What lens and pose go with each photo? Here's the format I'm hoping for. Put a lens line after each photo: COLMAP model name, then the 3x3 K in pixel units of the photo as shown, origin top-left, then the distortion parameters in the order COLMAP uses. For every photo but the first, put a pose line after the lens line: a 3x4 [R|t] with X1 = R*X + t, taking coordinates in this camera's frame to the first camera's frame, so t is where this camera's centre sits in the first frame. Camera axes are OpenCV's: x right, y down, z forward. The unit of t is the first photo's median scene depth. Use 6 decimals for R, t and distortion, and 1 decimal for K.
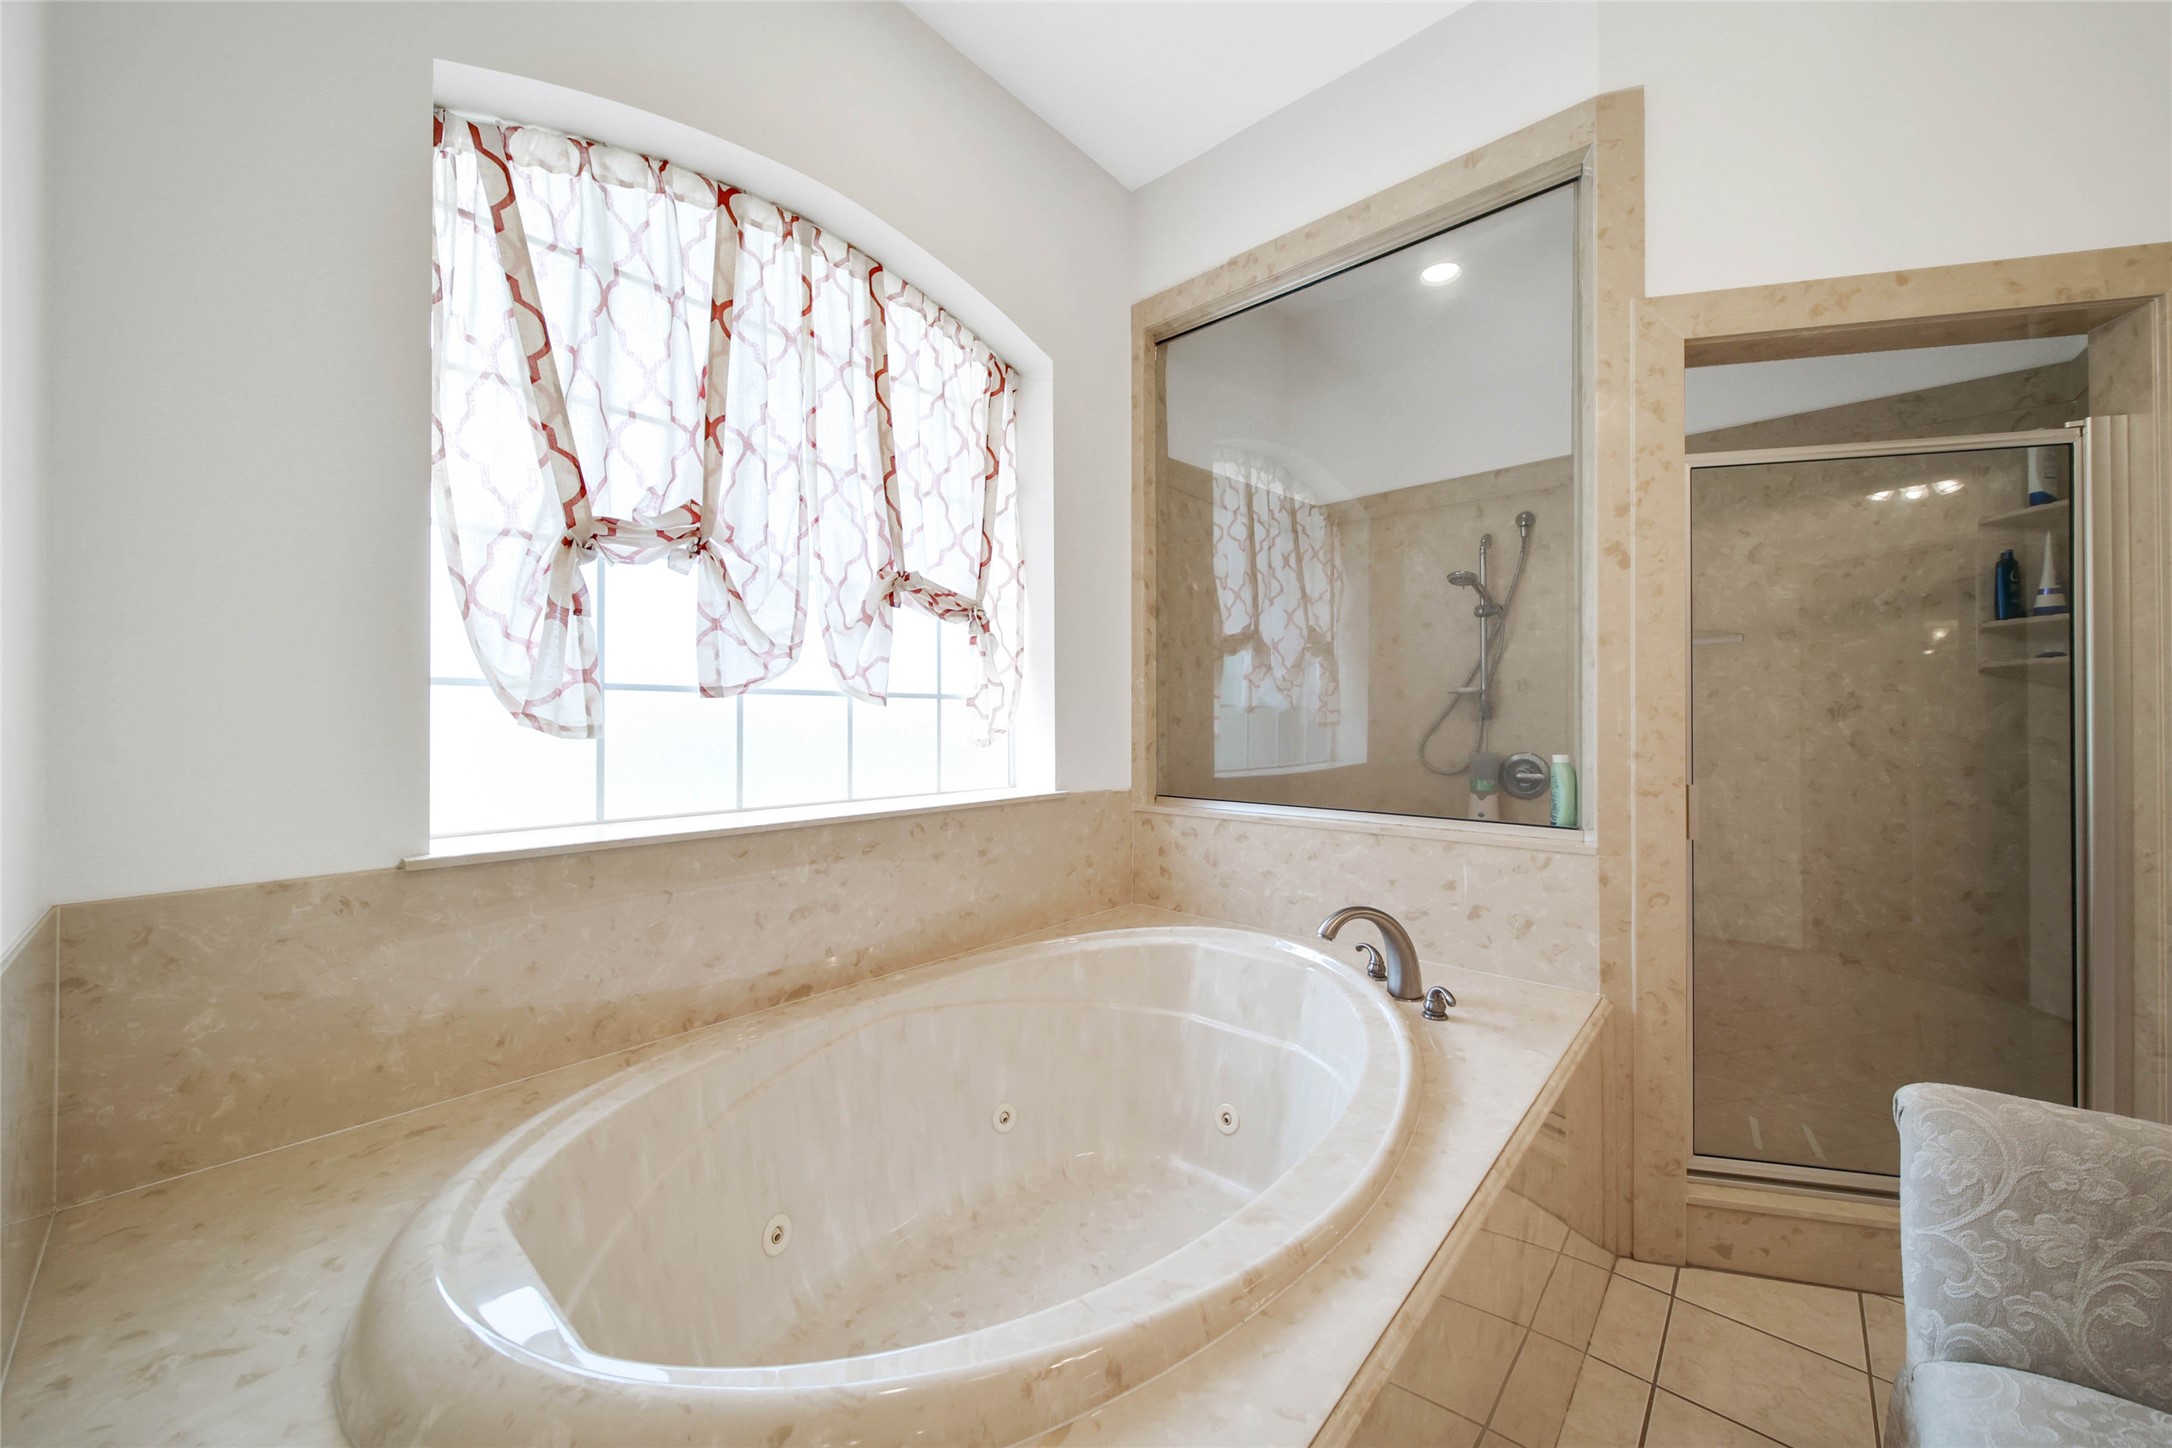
lens RADIAL K [[791.6, 0, 1092.4], [0, 791.6, 718.3], [0, 0, 1]] dist [-0.001706, -0.000309]
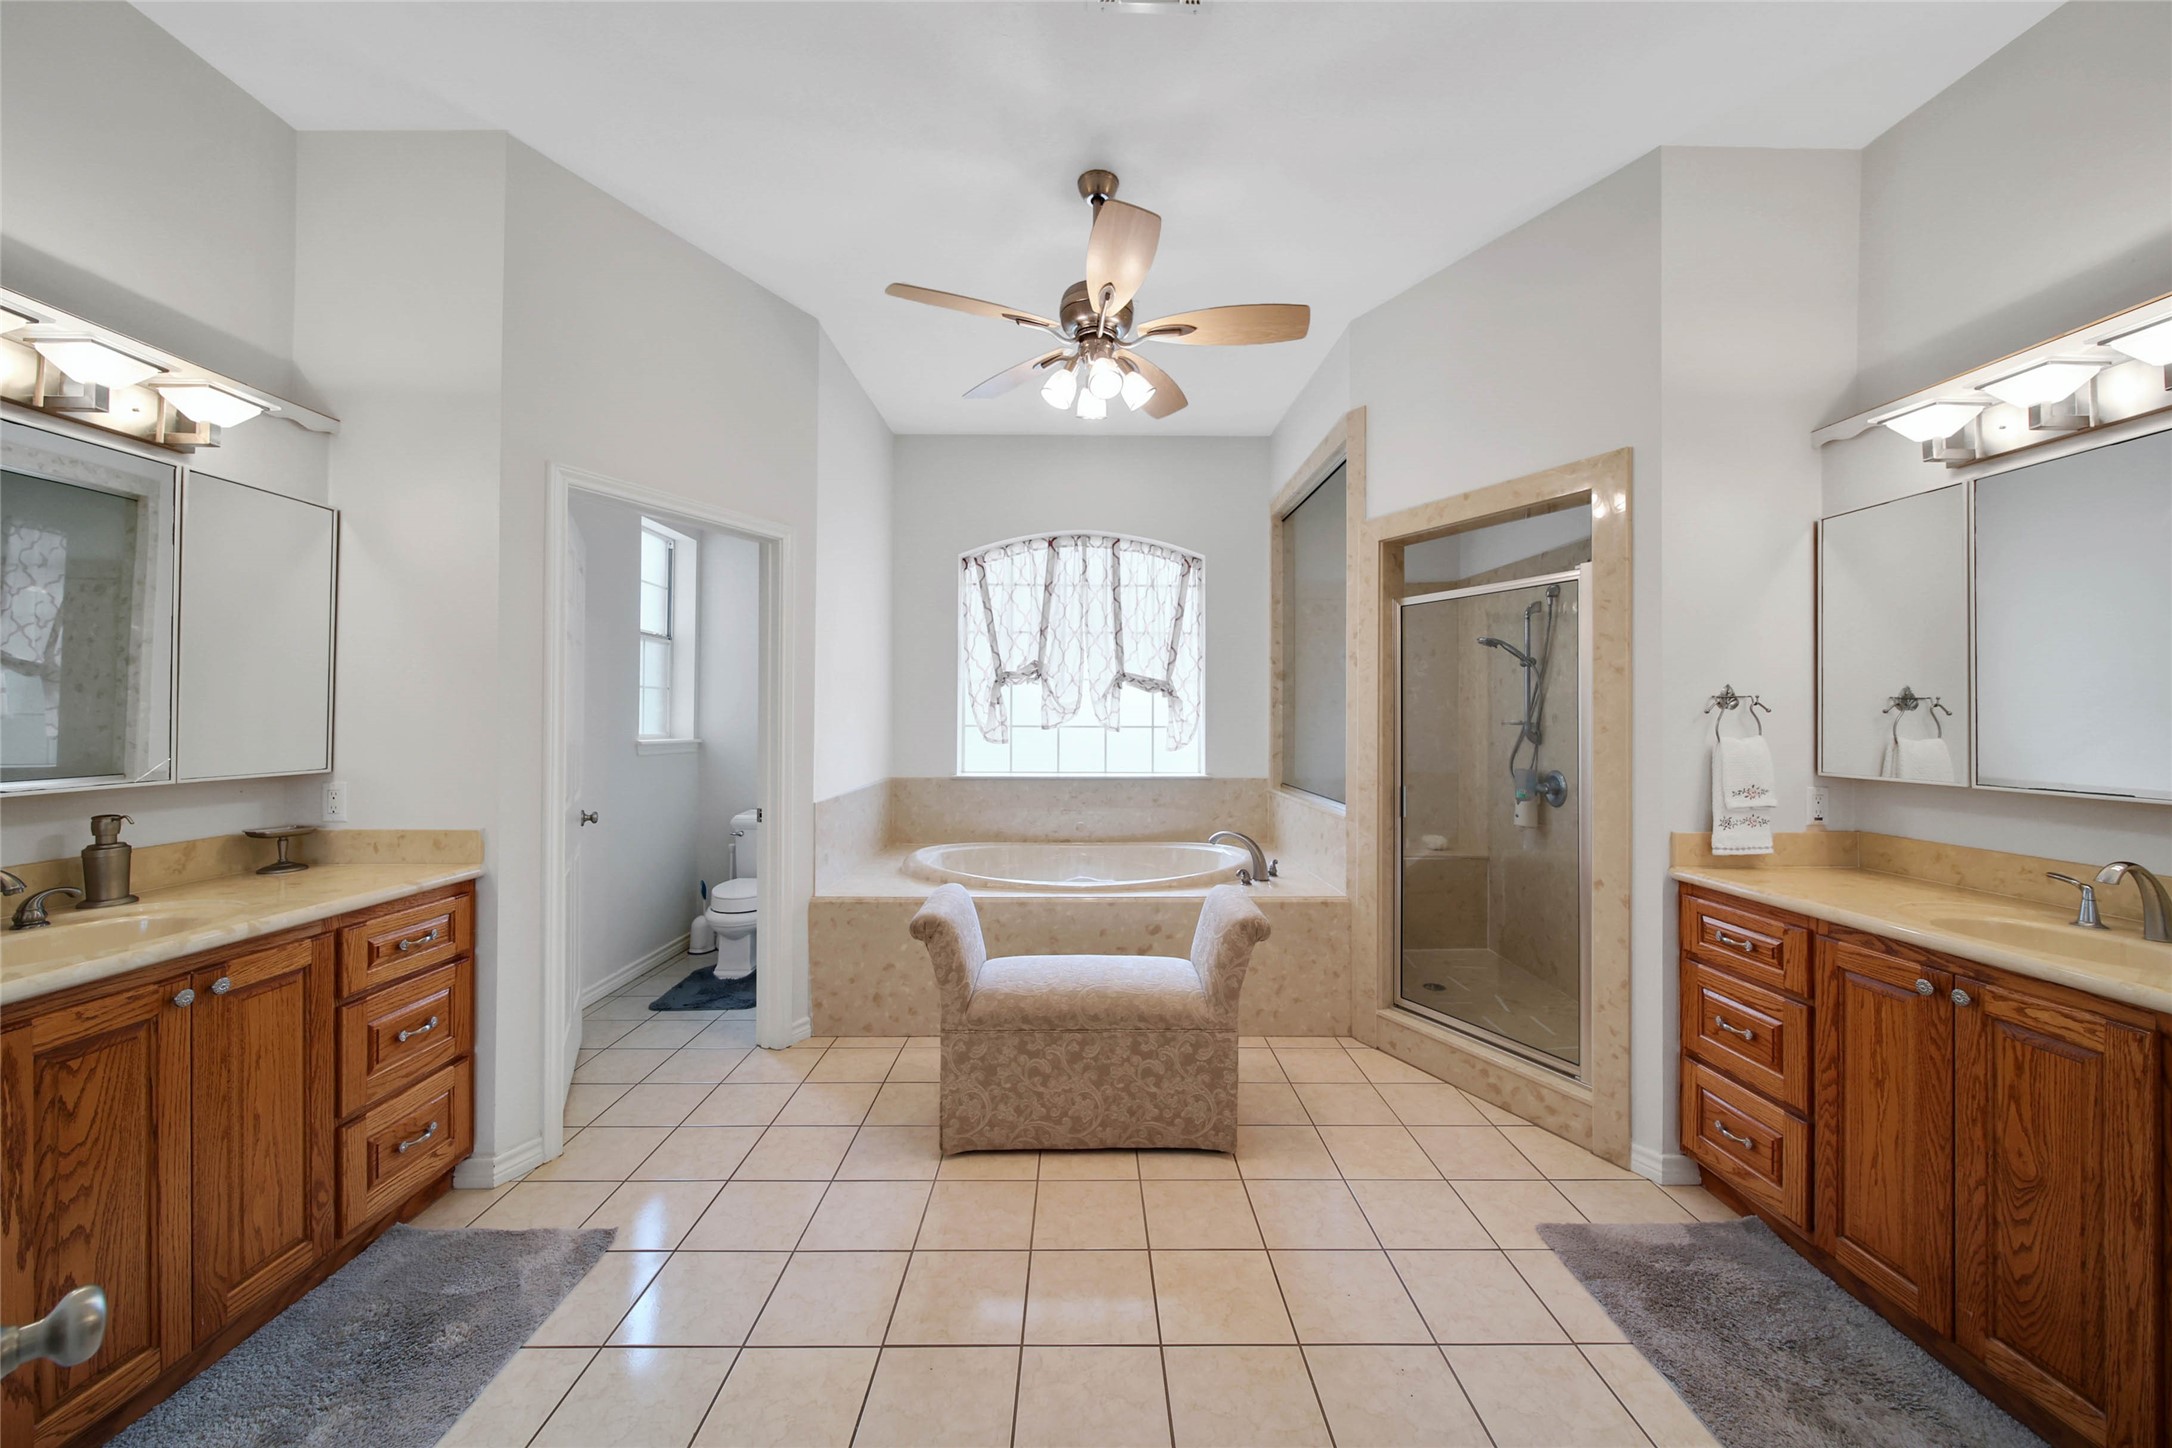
lens RADIAL K [[791.6, 0, 1082.8], [0, 791.6, 717.8], [0, 0, 1]] dist [-0.001706, -0.000309]
pose [[0.663709, 0.003266, -0.747983, 1.579016], [-0.001158, 0.999994, 0.003338, -0.073367], [0.747990, -0.001349, 0.663709, -0.684596]]
